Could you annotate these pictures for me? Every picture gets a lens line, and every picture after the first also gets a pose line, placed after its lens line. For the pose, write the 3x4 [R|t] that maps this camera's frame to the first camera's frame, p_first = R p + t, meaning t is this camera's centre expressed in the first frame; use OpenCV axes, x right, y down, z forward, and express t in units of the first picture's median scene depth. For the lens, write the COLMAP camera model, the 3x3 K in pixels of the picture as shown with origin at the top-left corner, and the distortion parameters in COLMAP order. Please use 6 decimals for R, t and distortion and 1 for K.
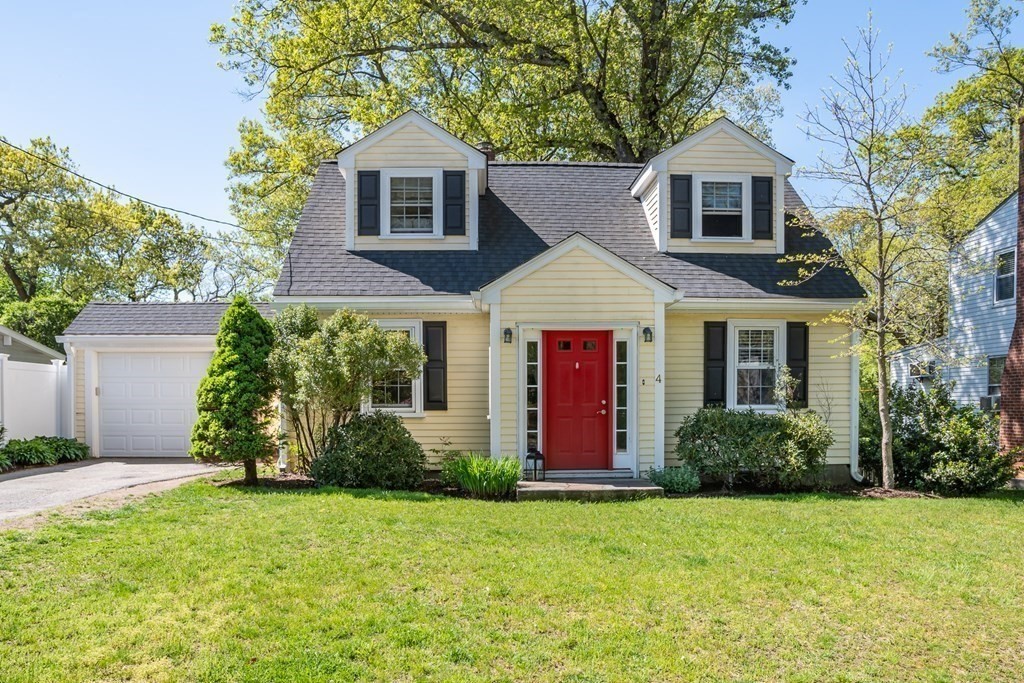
lens RADIAL K [[754.8, 0, 512.0], [0, 754.8, 341.5], [0, 0, 1]] dist [-0.109315, 0.096435]
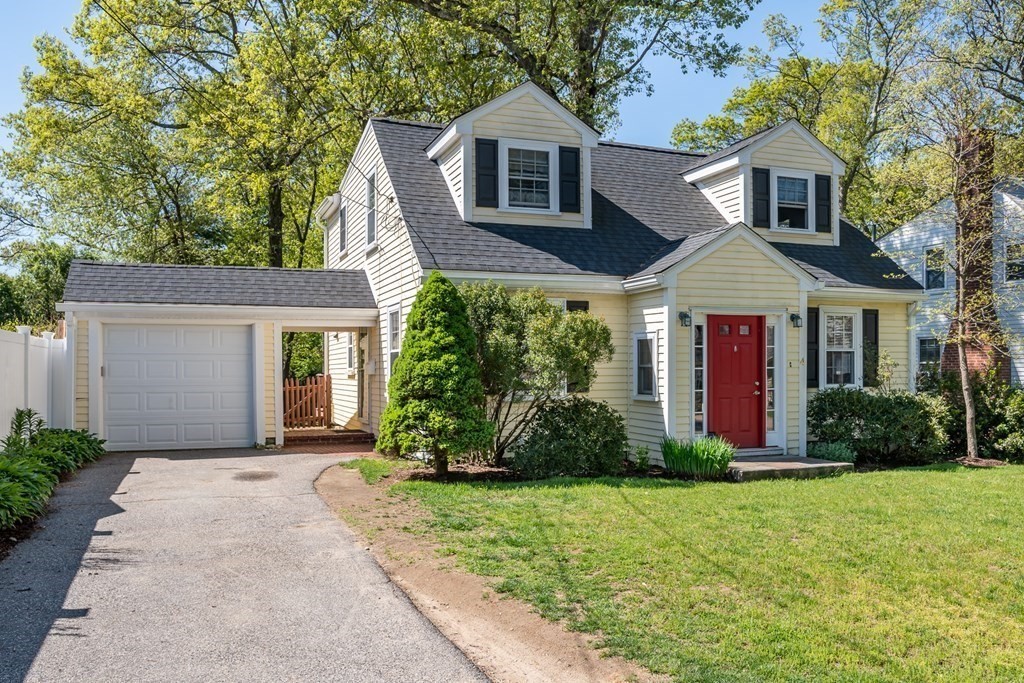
lens RADIAL K [[798.9, 0, 511.2], [0, 798.9, 275.3], [0, 0, 1]] dist [-0.099766, 0.133808]
pose [[0.952895, 0.035367, 0.301230, -0.461825], [-0.022894, 0.998732, -0.044837, -0.011348], [-0.302434, 0.035829, 0.952497, 0.036105]]
